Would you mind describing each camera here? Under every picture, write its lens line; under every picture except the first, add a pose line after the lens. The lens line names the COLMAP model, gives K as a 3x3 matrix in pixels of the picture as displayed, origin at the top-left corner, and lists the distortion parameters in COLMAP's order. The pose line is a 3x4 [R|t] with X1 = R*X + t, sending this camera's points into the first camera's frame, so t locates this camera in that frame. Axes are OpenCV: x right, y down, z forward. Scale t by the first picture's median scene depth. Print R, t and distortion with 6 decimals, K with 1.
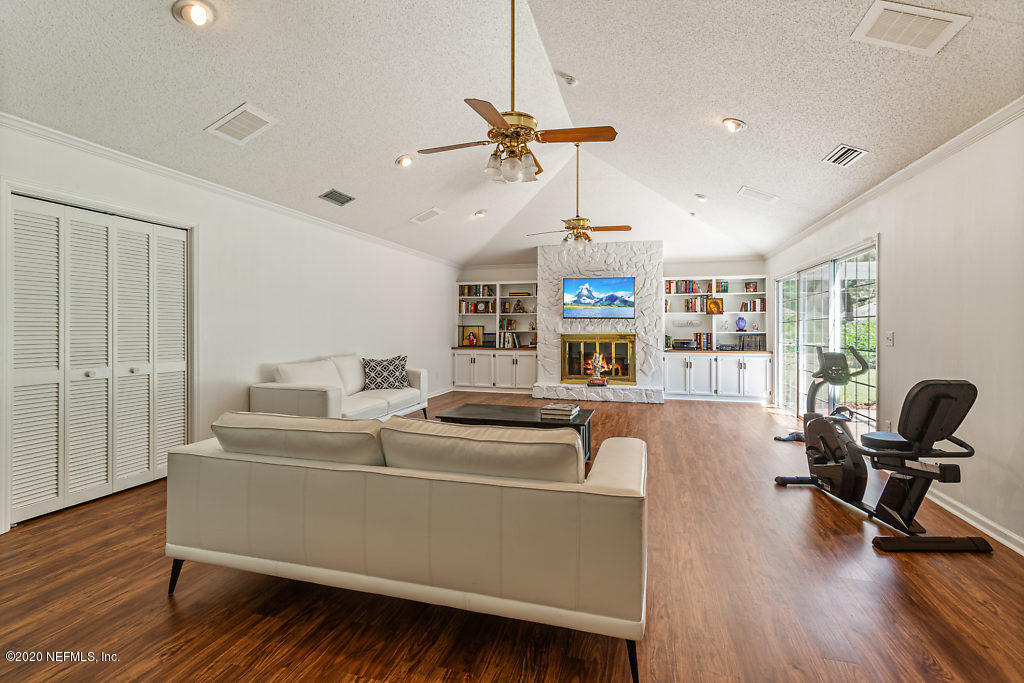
lens RADIAL K [[496.8, 0, 506.2], [0, 496.8, 332.8], [0, 0, 1]] dist [-0.013765, 0.001037]
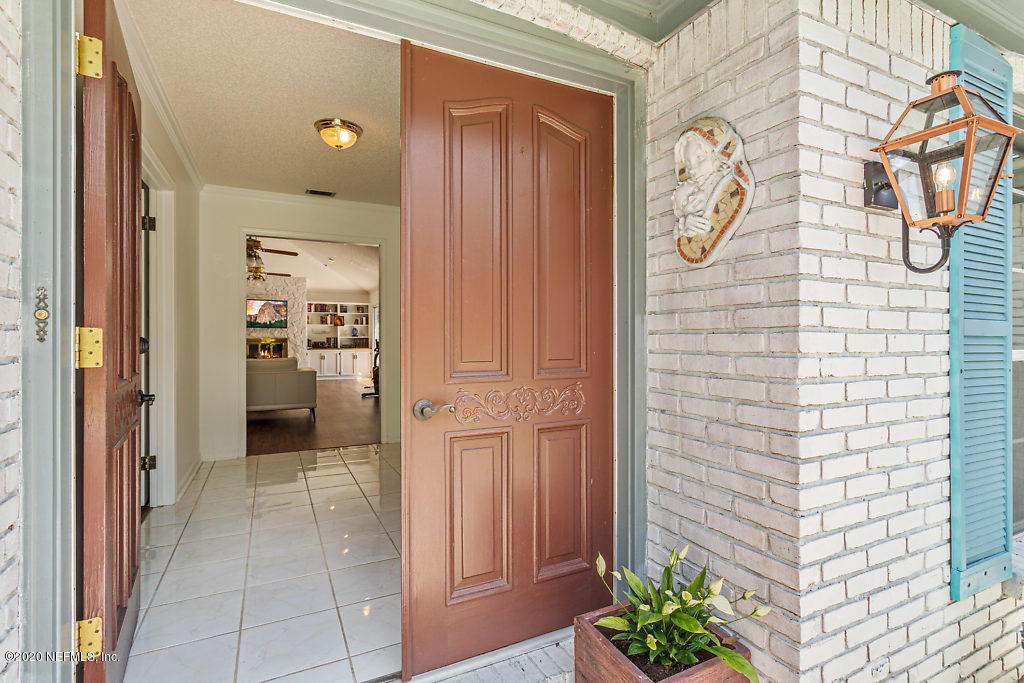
lens RADIAL K [[496.8, 0, 510.7], [0, 496.8, 336.9], [0, 0, 1]] dist [-0.013765, 0.001037]
pose [[0.747910, 0.001046, 0.663800, -0.232747], [0.002704, 0.999986, -0.004623, 0.007595], [-0.663795, 0.005253, 0.747896, -0.577913]]
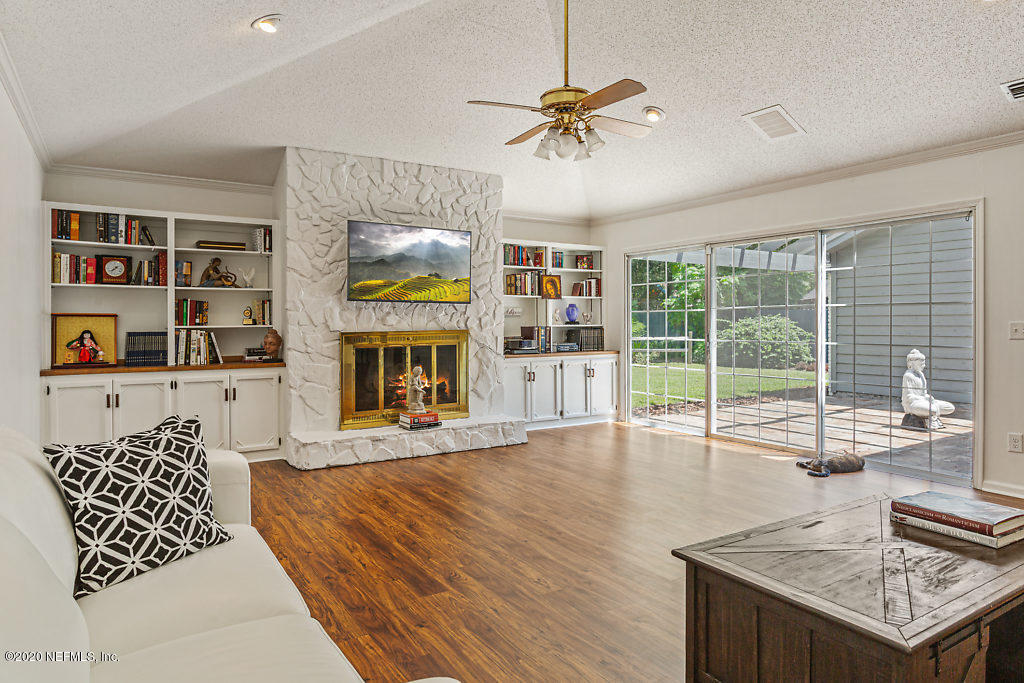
lens RADIAL K [[638.7, 0, 520.5], [0, 638.7, 331.3], [0, 0, 1]] dist [0.004822, 0.001852]
pose [[0.663677, -0.015086, 0.747868, -0.256748], [0.009253, 0.999886, 0.011958, -0.003929], [-0.747962, -0.001016, 0.663740, 0.448962]]
